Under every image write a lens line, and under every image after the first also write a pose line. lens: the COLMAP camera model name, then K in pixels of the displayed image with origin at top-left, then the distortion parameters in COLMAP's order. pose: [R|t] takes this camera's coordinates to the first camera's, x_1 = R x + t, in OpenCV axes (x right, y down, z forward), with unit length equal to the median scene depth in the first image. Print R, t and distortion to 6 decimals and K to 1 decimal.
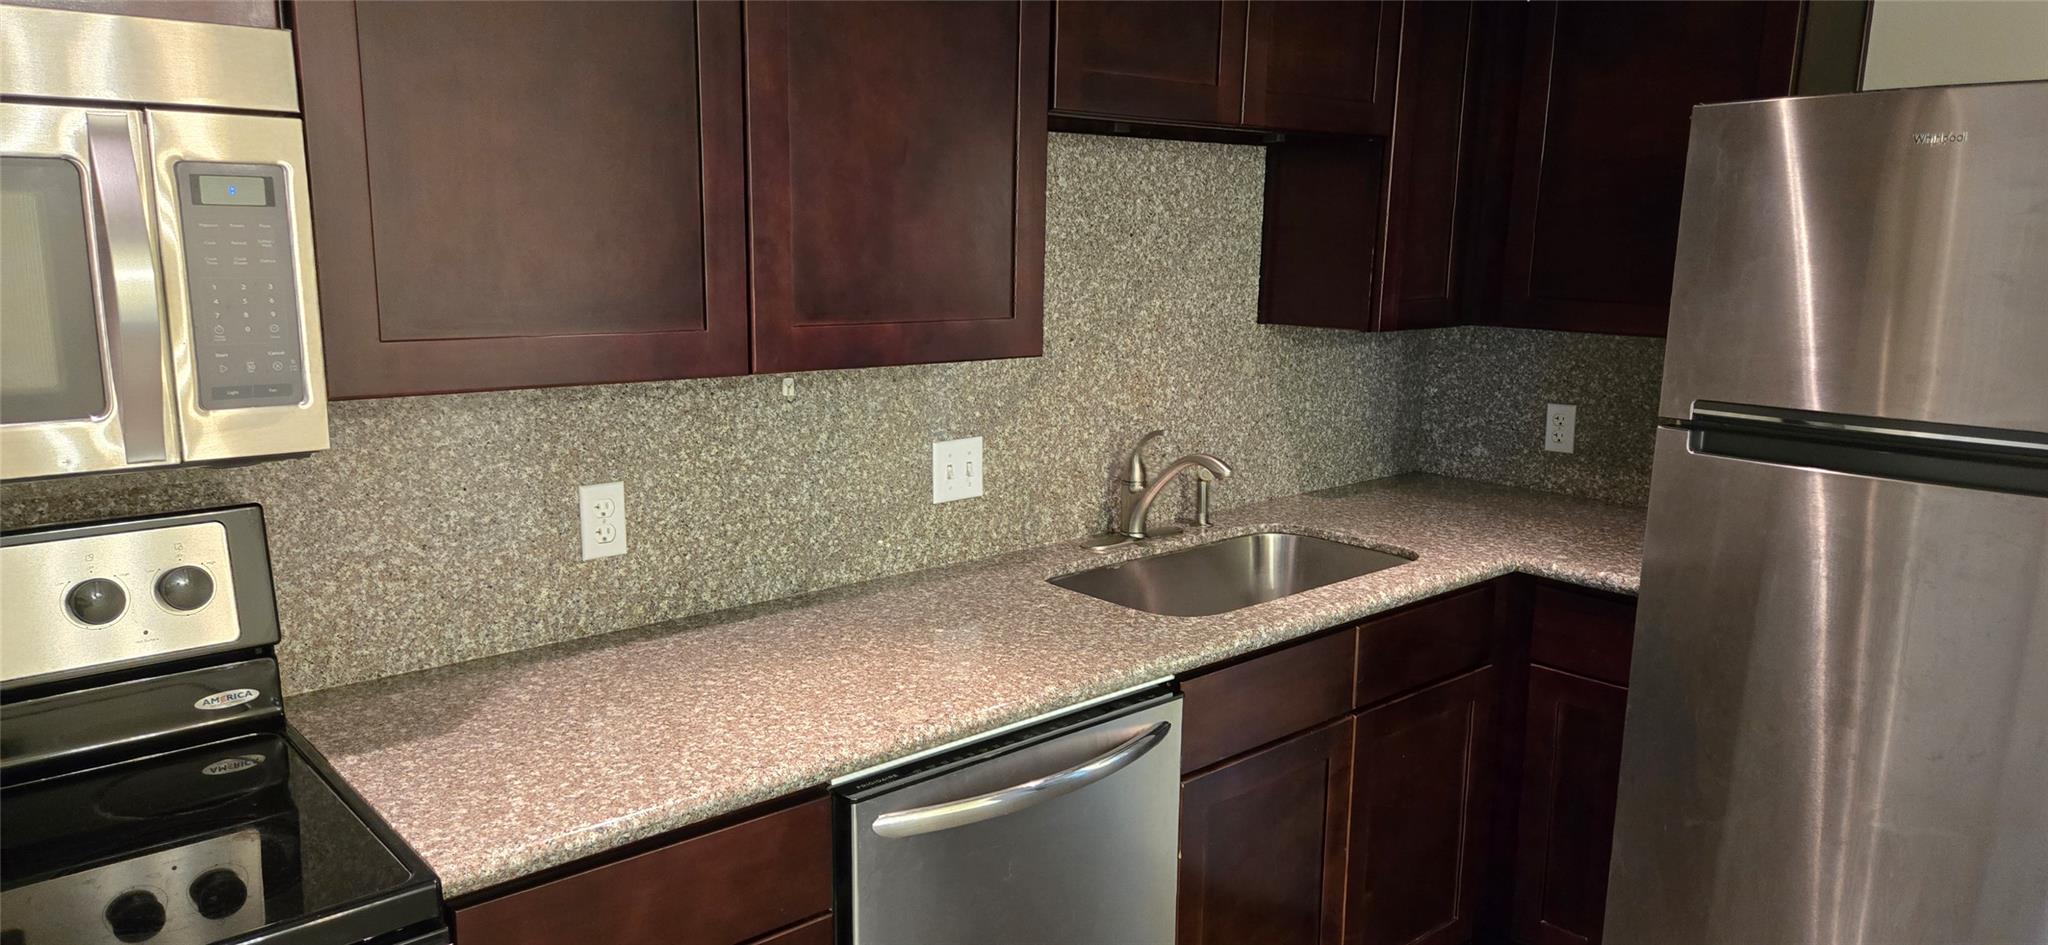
lens RADIAL K [[1373.6, 0, 1023.7], [0, 1373.6, 474.4], [0, 0, 1]] dist [-0.000898, -0.000372]
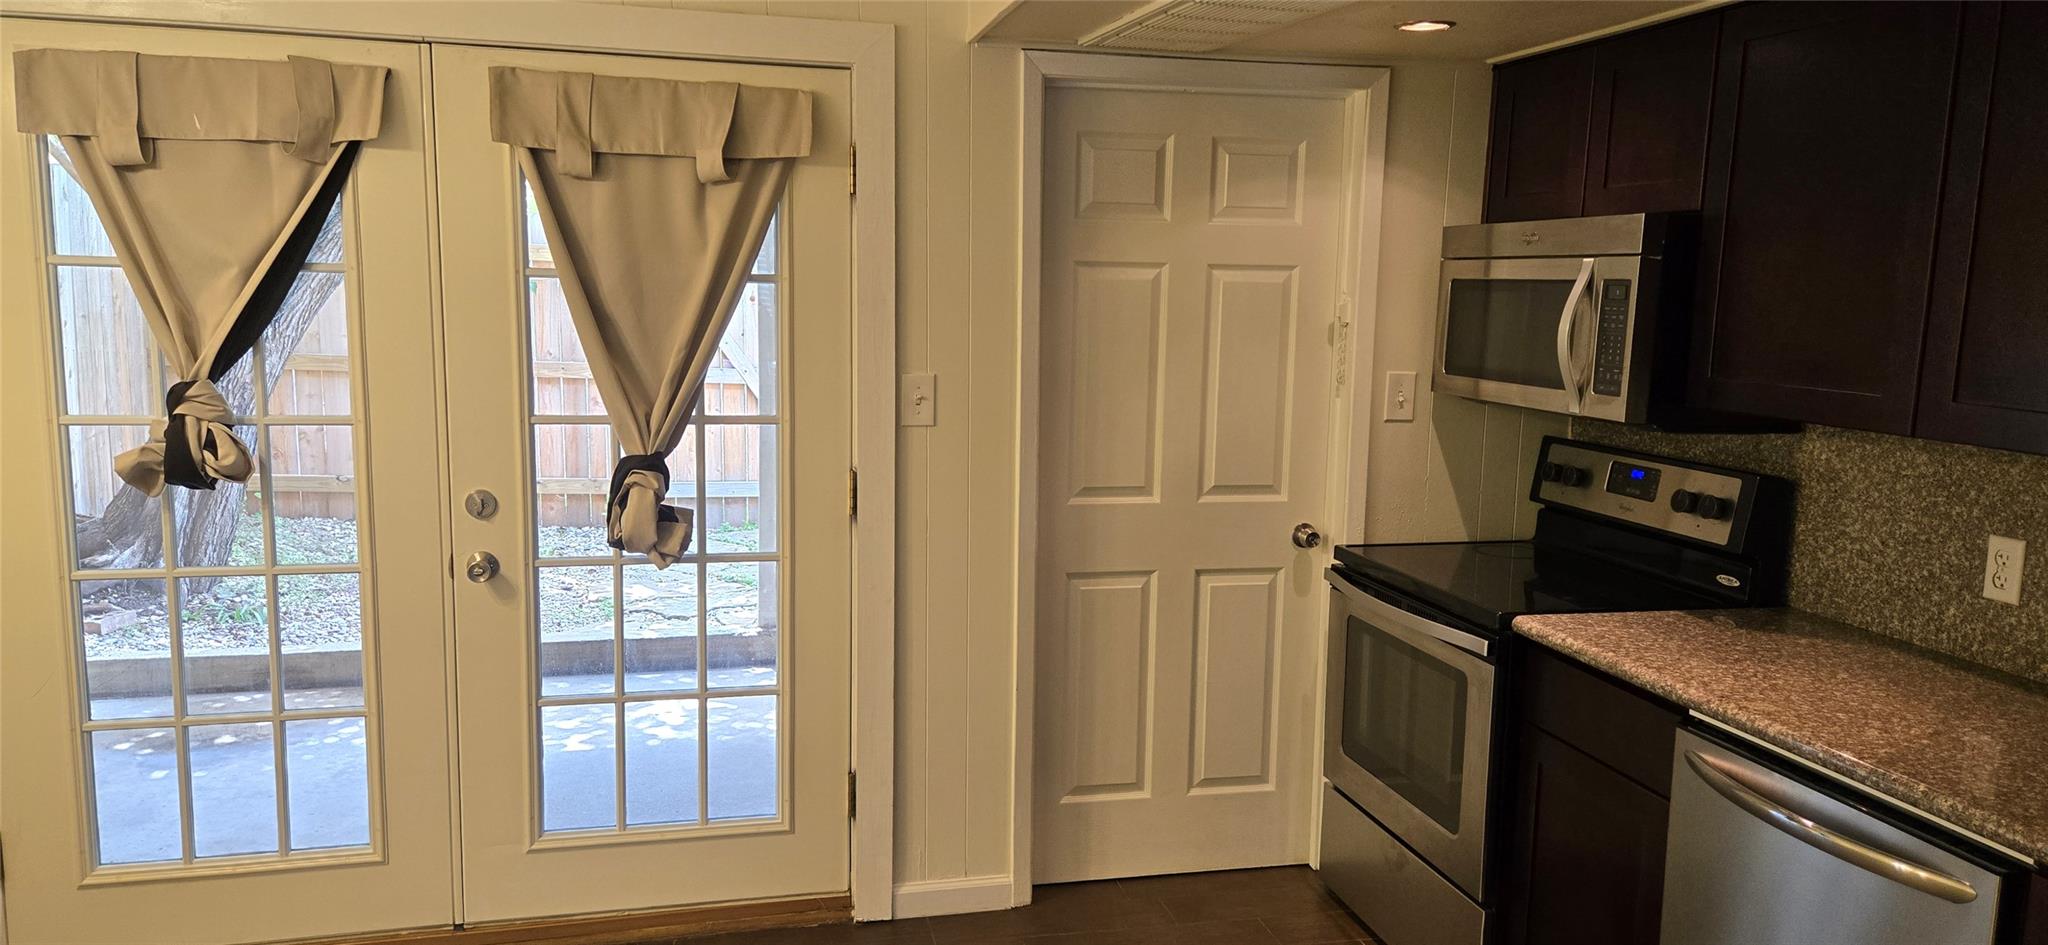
lens RADIAL K [[1373.6, 0, 1023.3], [0, 1373.6, 473.3], [0, 0, 1]] dist [-0.000898, -0.000372]
pose [[-0.494995, 0.099562, -0.863173, 1.167772], [-0.174900, 0.961663, 0.211221, -0.154111], [0.851111, 0.255522, -0.458605, 0.867572]]
